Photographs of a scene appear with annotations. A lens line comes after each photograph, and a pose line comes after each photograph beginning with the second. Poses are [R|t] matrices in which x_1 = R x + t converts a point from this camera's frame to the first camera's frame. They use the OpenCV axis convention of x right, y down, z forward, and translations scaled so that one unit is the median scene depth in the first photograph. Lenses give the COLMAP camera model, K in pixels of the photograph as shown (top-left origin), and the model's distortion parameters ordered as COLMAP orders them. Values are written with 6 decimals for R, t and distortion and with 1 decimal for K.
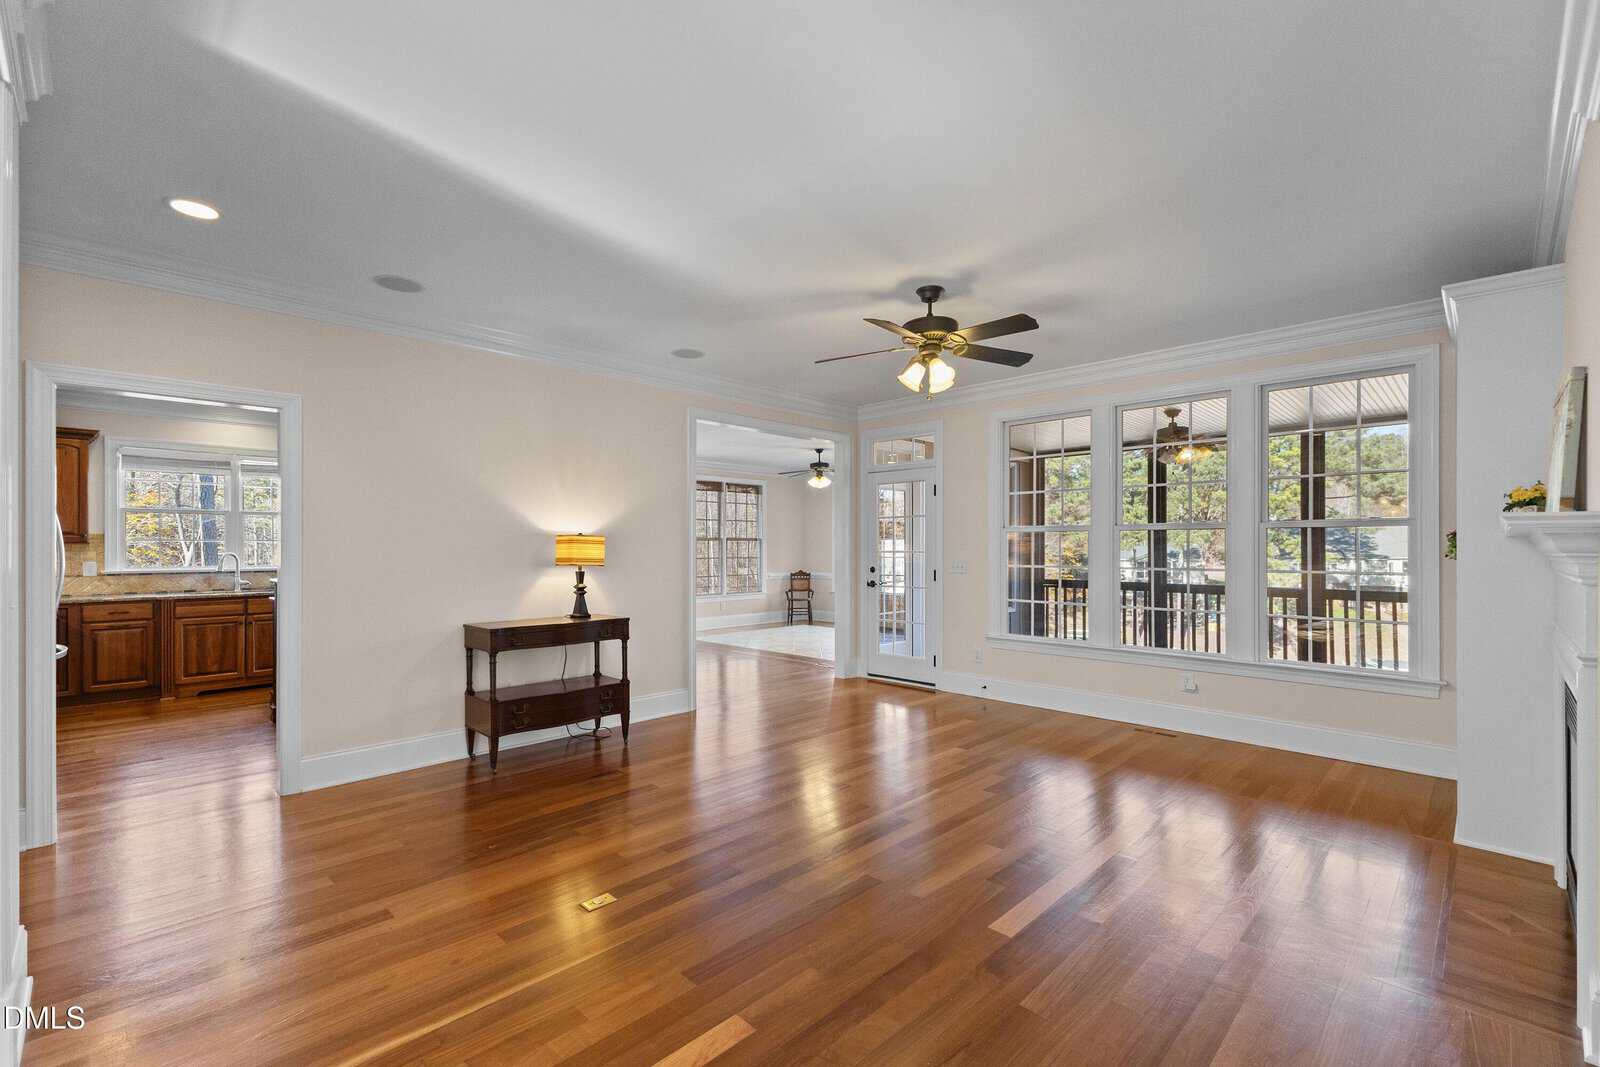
lens RADIAL K [[720.6, 0, 847.1], [0, 720.6, 552.6], [0, 0, 1]] dist [0.000082, 0.000035]
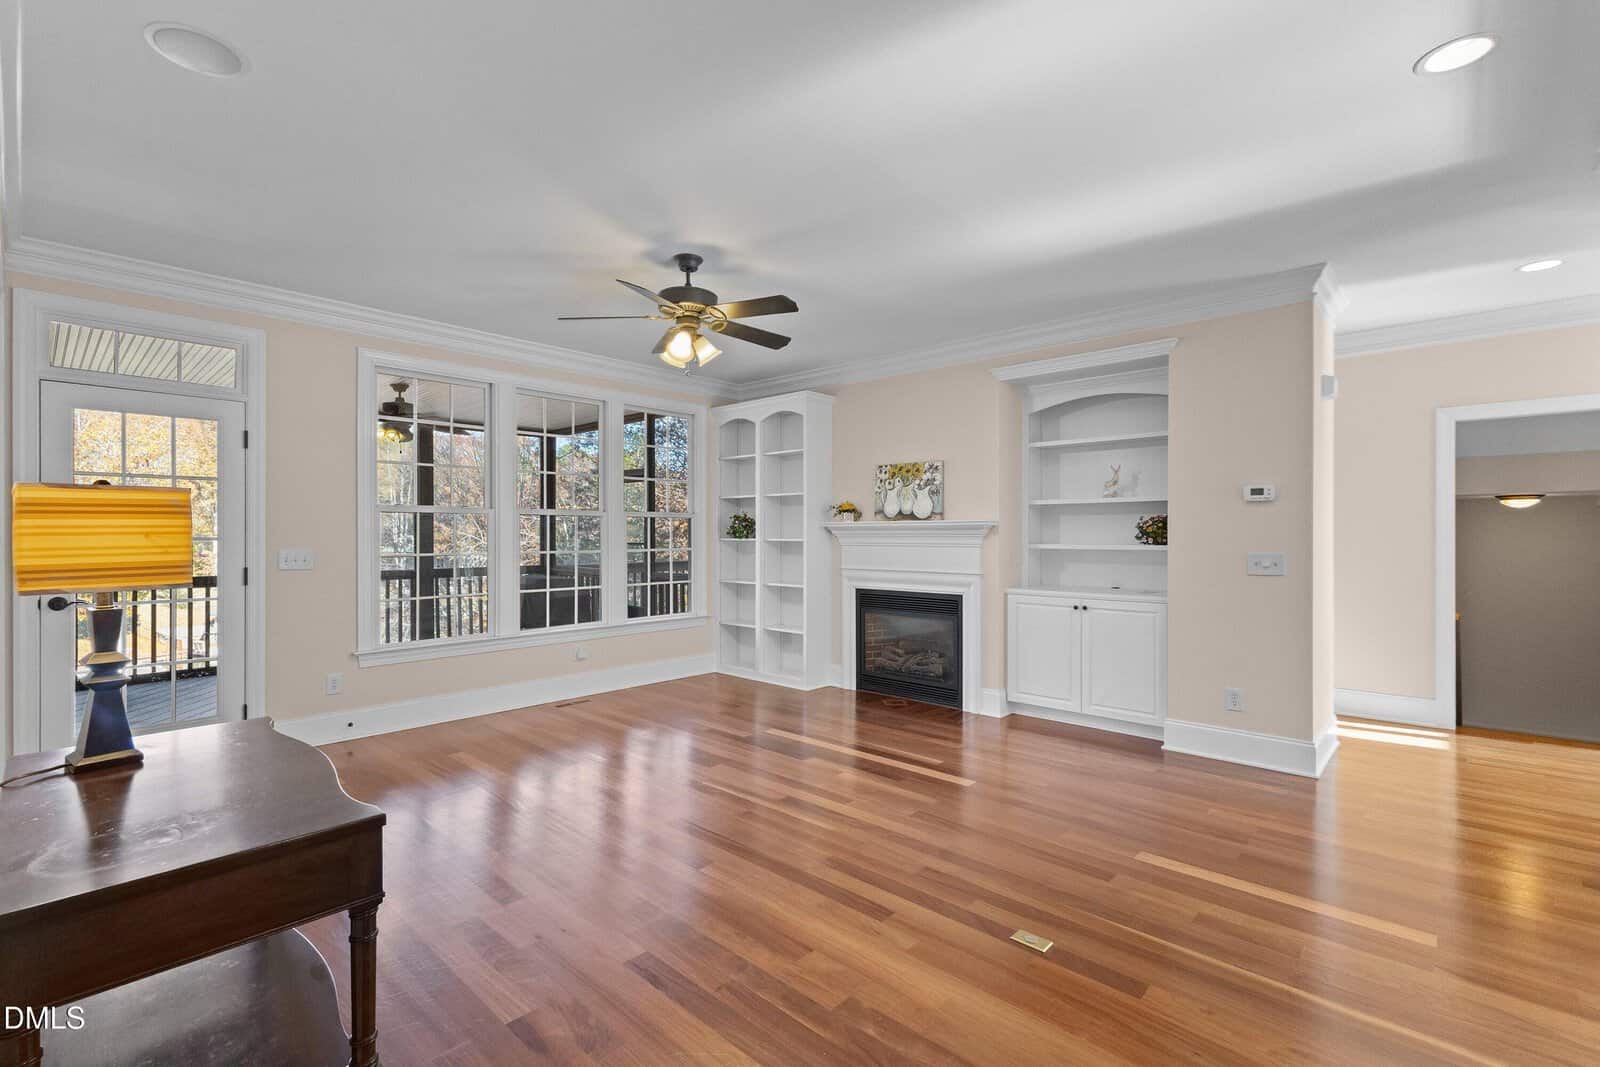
lens RADIAL K [[699.7, 0, 794.7], [0, 699.7, 531.0], [0, 0, 1]] dist [0.007883, 0.000154]
pose [[0.007436, 0.000456, 0.999972, -0.649050], [0.007432, 0.999972, -0.000511, -0.005201], [-0.999945, 0.007435, 0.007432, 0.694779]]
